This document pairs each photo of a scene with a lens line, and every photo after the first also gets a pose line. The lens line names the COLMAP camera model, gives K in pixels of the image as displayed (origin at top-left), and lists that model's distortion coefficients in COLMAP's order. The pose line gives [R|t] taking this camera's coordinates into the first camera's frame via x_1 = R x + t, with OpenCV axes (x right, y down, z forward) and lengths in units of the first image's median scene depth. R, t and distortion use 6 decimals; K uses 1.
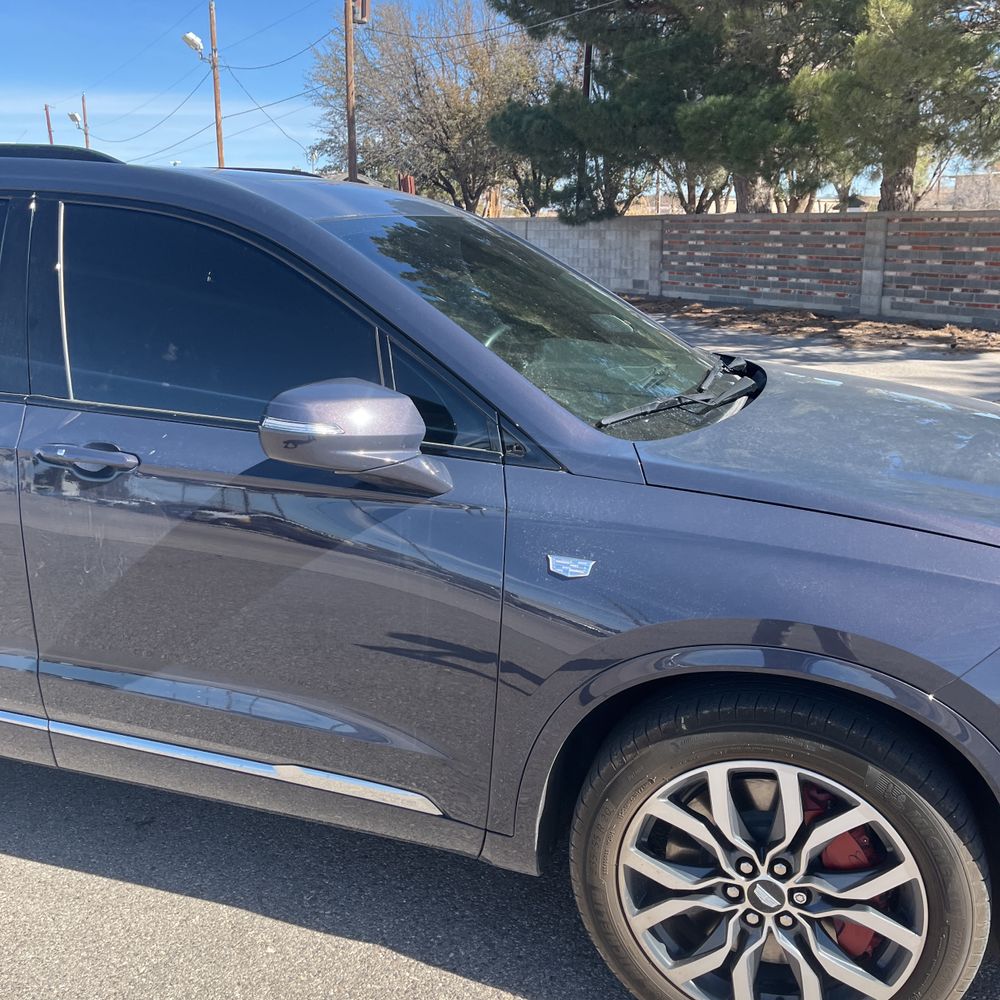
lens RADIAL K [[998.9, 0, 496.3], [0, 998.9, 500.6], [0, 0, 1]] dist [0.060212, -0.061409]
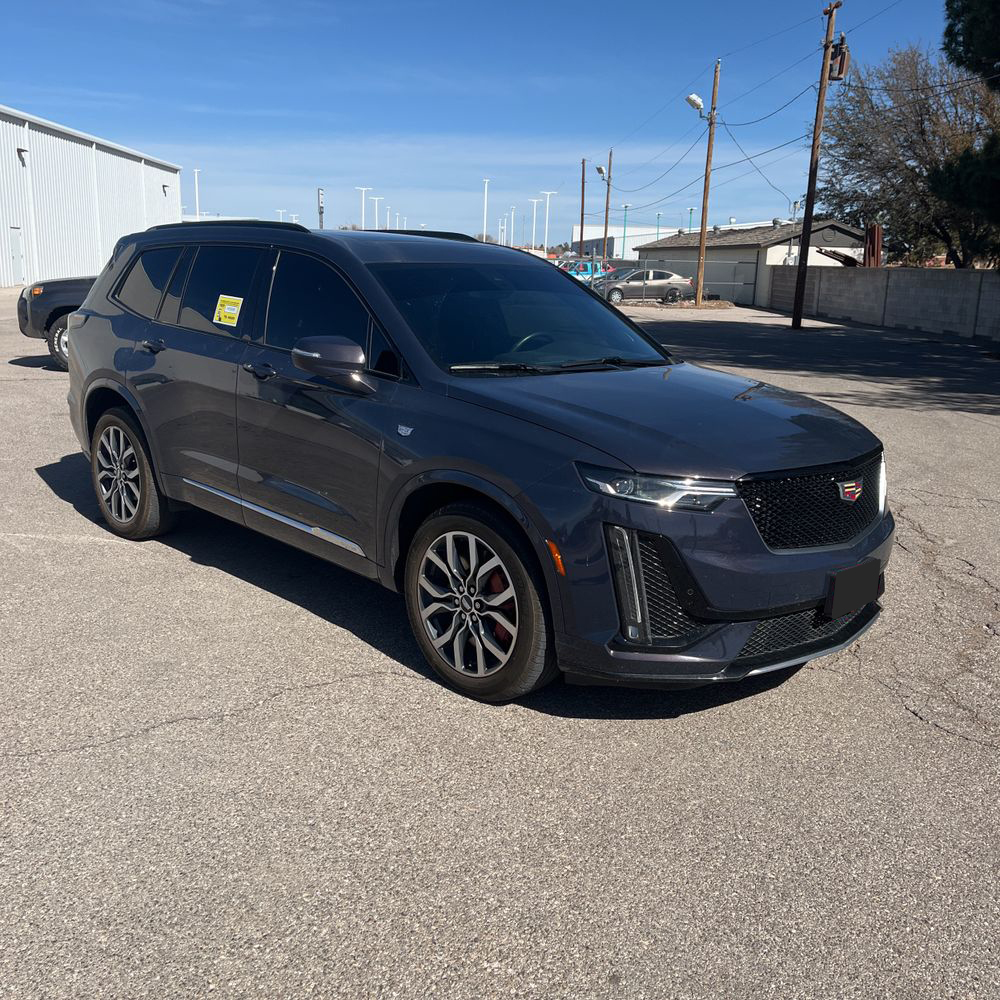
lens RADIAL K [[998.9, 0, 496.3], [0, 998.9, 500.6], [0, 0, 1]] dist [0.060212, -0.061409]
pose [[0.885702, 0.135659, -0.443993, 1.052243], [-0.153980, 0.988060, -0.005274, 0.170852], [0.437976, 0.073037, 0.896015, -0.689309]]
